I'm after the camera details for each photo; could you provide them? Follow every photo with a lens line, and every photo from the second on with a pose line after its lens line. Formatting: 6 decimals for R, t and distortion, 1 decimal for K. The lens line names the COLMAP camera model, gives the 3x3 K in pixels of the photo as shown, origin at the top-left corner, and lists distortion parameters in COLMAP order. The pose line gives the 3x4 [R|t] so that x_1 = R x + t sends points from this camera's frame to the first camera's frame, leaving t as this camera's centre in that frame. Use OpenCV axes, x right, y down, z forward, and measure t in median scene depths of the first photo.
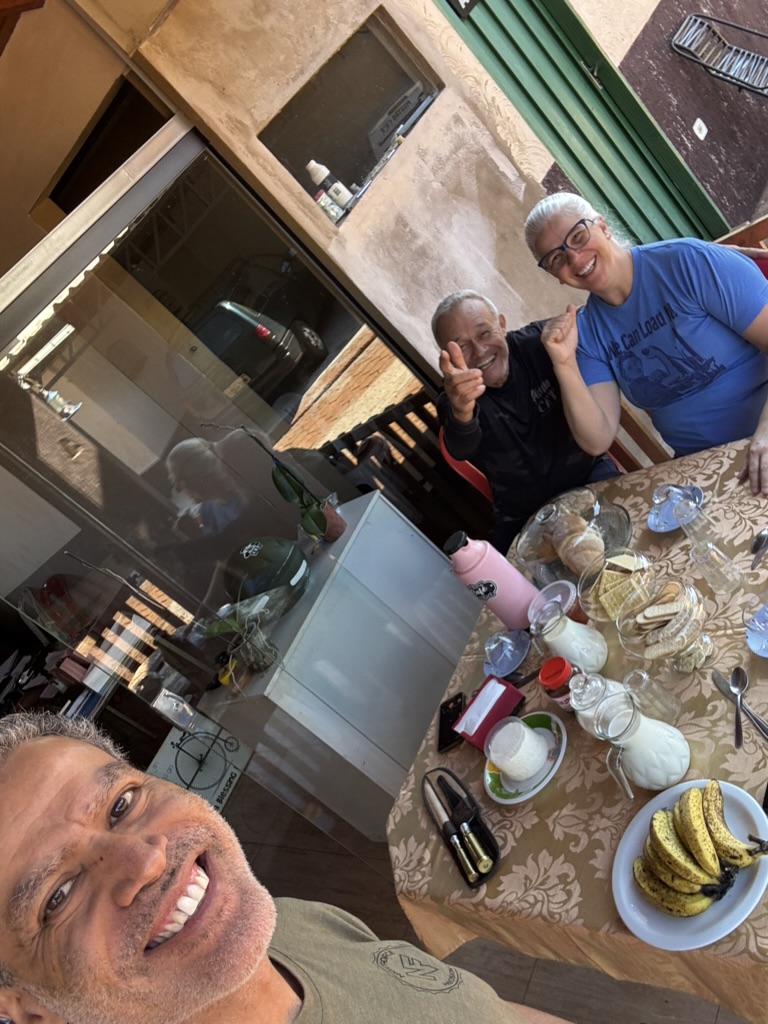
lens RADIAL K [[885.7, 0, 384.0], [0, 885.7, 512.0], [0, 0, 1]] dist [0.012727, -0.008446]
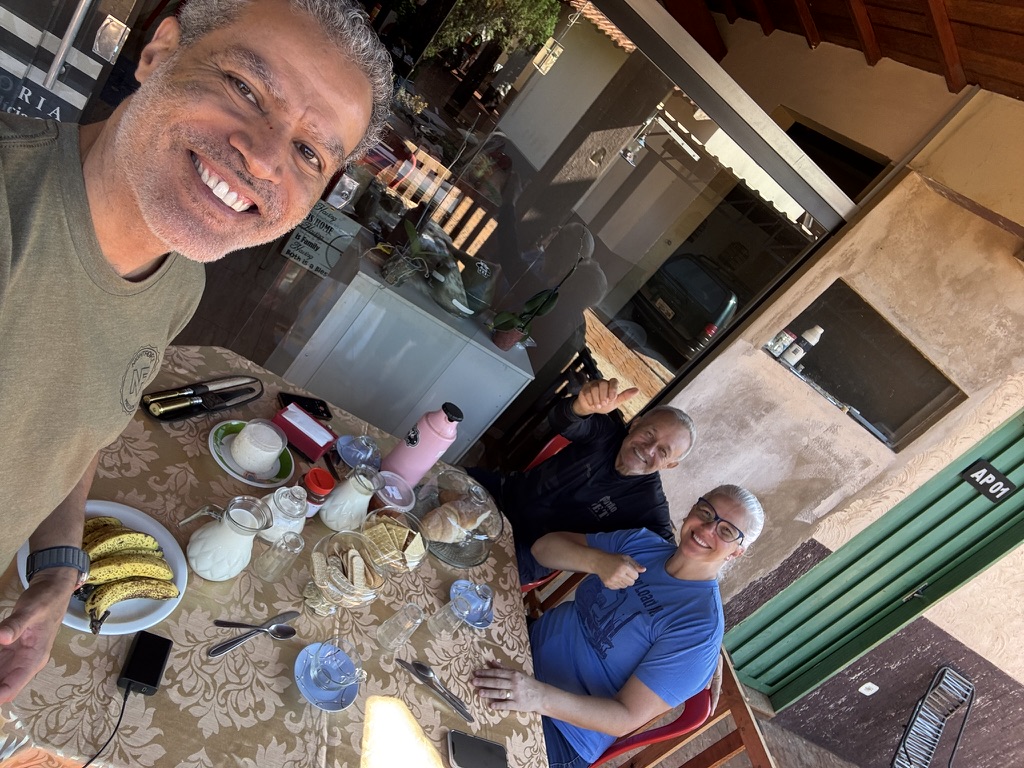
lens RADIAL K [[693.0, 0, 512.0], [0, 693.0, 384.0], [0, 0, 1]] dist [0.019811, -0.040500]
pose [[-0.026598, 0.996757, -0.075953, 0.106772], [-0.995340, -0.019362, 0.094463, -0.121236], [0.092686, 0.078112, 0.992627, 0.101878]]
